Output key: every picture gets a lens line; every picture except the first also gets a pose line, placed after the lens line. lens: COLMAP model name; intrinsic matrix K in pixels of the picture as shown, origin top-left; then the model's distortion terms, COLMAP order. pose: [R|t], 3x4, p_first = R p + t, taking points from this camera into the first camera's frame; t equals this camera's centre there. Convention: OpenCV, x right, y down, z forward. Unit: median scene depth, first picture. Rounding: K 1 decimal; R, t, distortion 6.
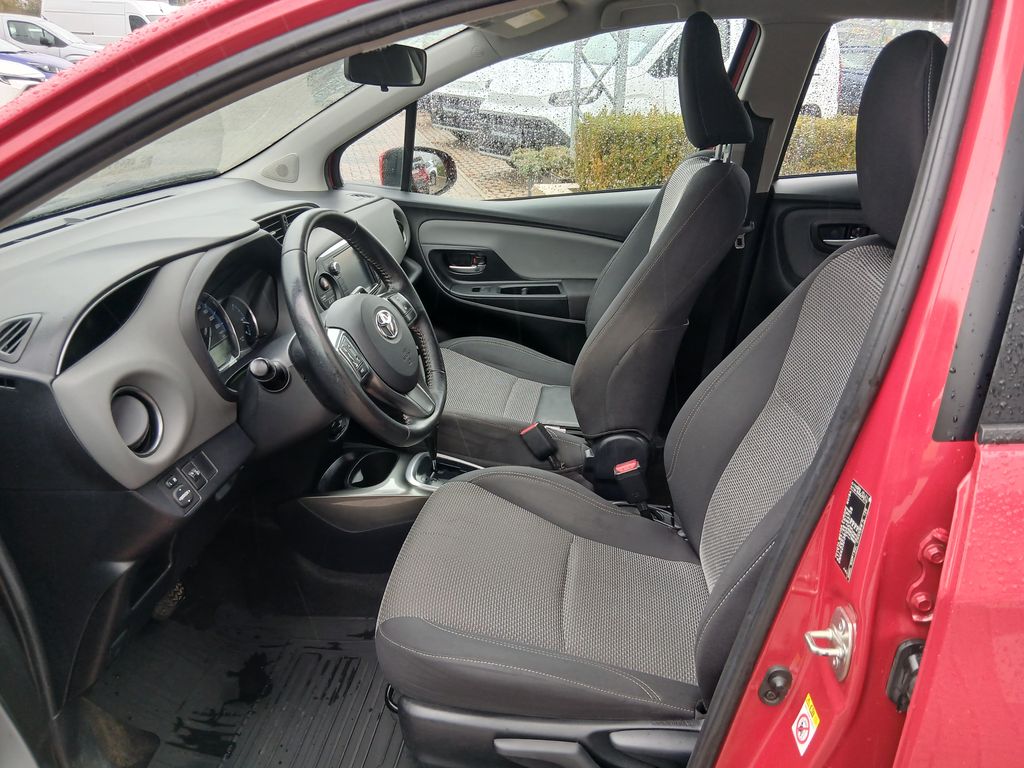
lens RADIAL K [[780.1, 0, 516.8], [0, 780.1, 381.9], [0, 0, 1]] dist [0.121453, -0.205980]
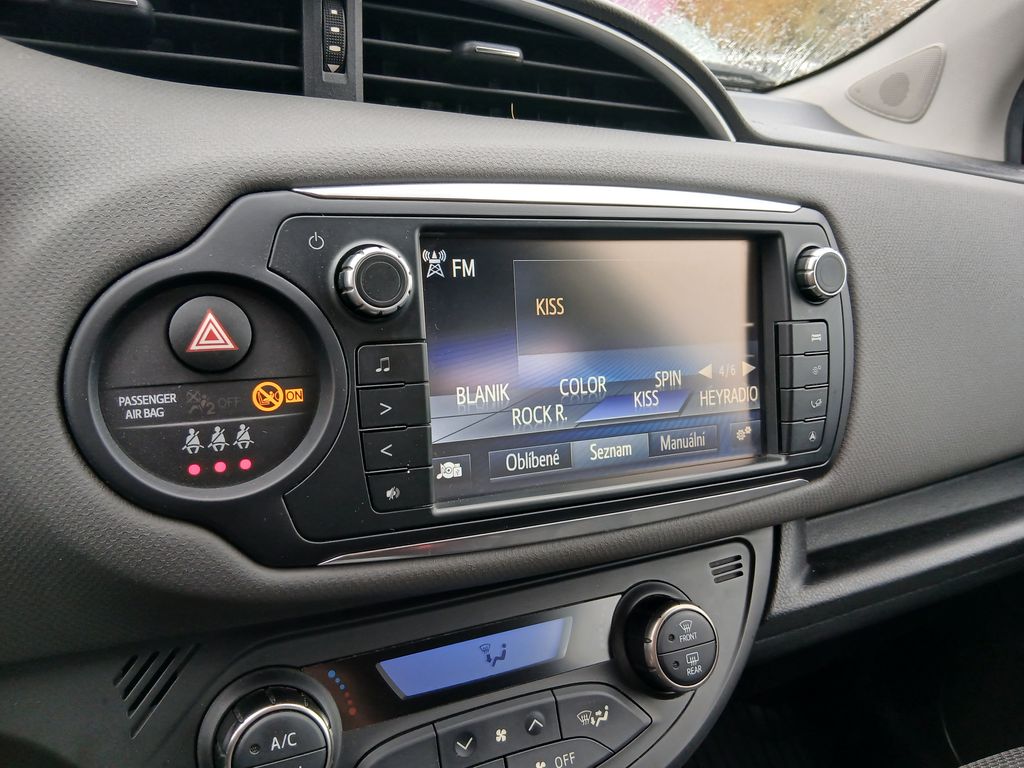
lens RADIAL K [[776.4, 0, 516.8], [0, 776.4, 381.1], [0, 0, 1]] dist [0.113612, -0.188000]
pose [[0.535384, 0.349427, -0.768938, -0.077216], [-0.405149, 0.905075, 0.129200, -0.166932], [0.741092, 0.242363, 0.626133, 0.964700]]
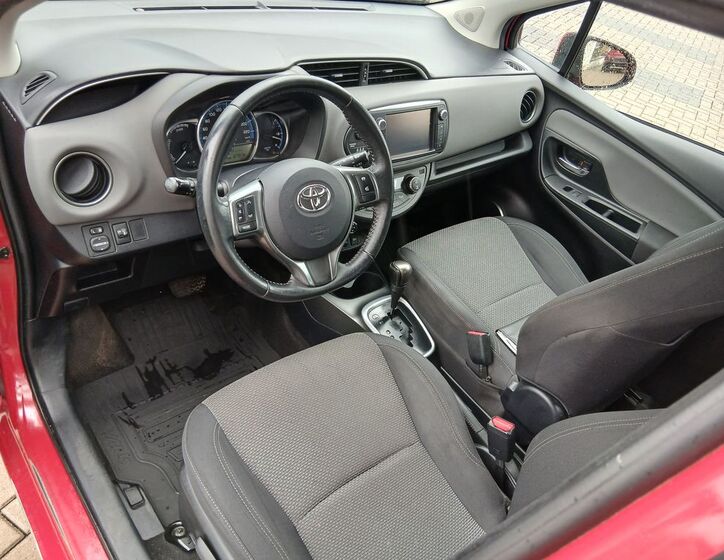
lens RADIAL K [[573.6, 0, 362.0], [0, 573.6, 280.0], [0, 0, 1]] dist [0.045120, -0.005793]
pose [[0.706452, 0.546362, -0.449905, 0.260476], [-0.439457, 0.836907, 0.326288, -0.226032], [0.554800, -0.032793, 0.831337, 0.298151]]
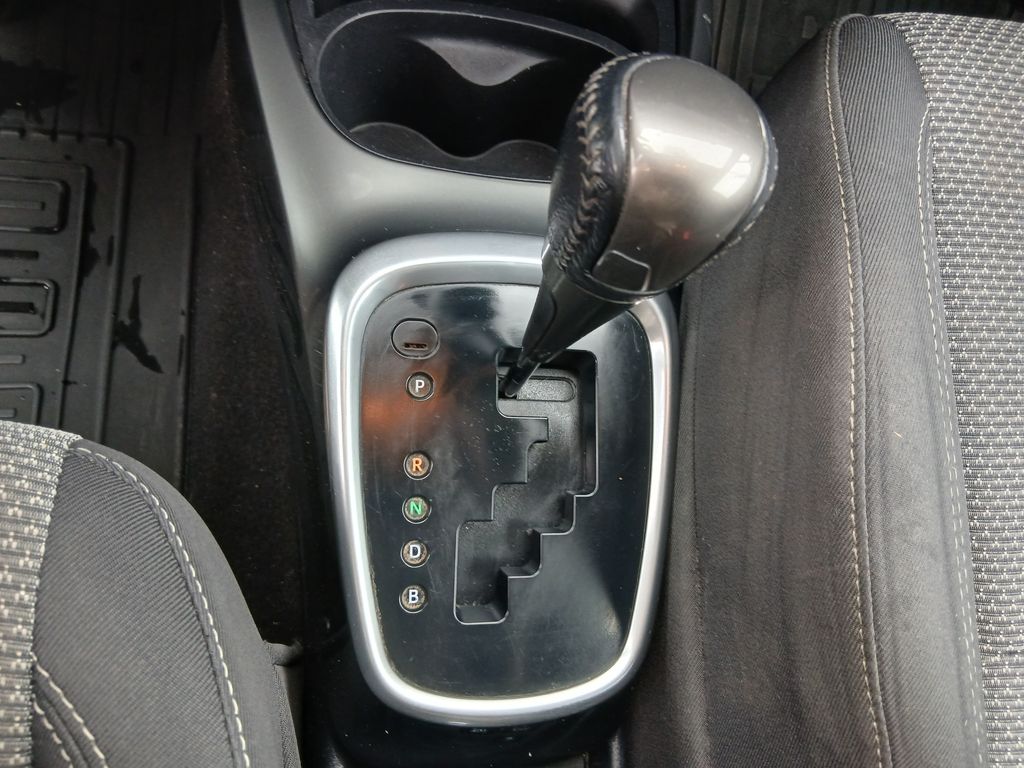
lens RADIAL K [[780.1, 0, 516.8], [0, 780.1, 381.9], [0, 0, 1]] dist [0.121453, -0.205980]
pose [[0.163553, 0.958552, -0.233300, -0.064849], [-0.597263, 0.284429, 0.749918, -0.036828], [0.785192, 0.016690, 0.619027, 1.016185]]
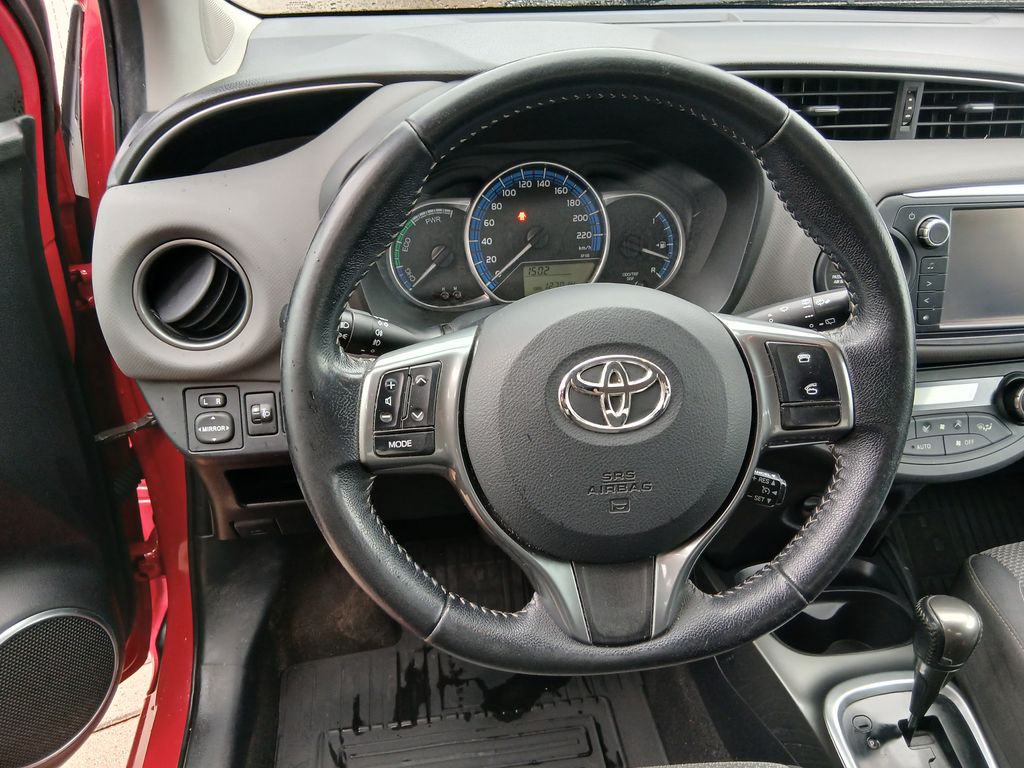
lens RADIAL K [[780.1, 0, 516.8], [0, 780.1, 381.9], [0, 0, 1]] dist [0.121453, -0.205980]
pose [[0.258885, 0.542478, -0.799185, 0.107536], [-0.373411, 0.819272, 0.435152, -0.189935], [0.890810, 0.185770, 0.414665, 0.661704]]
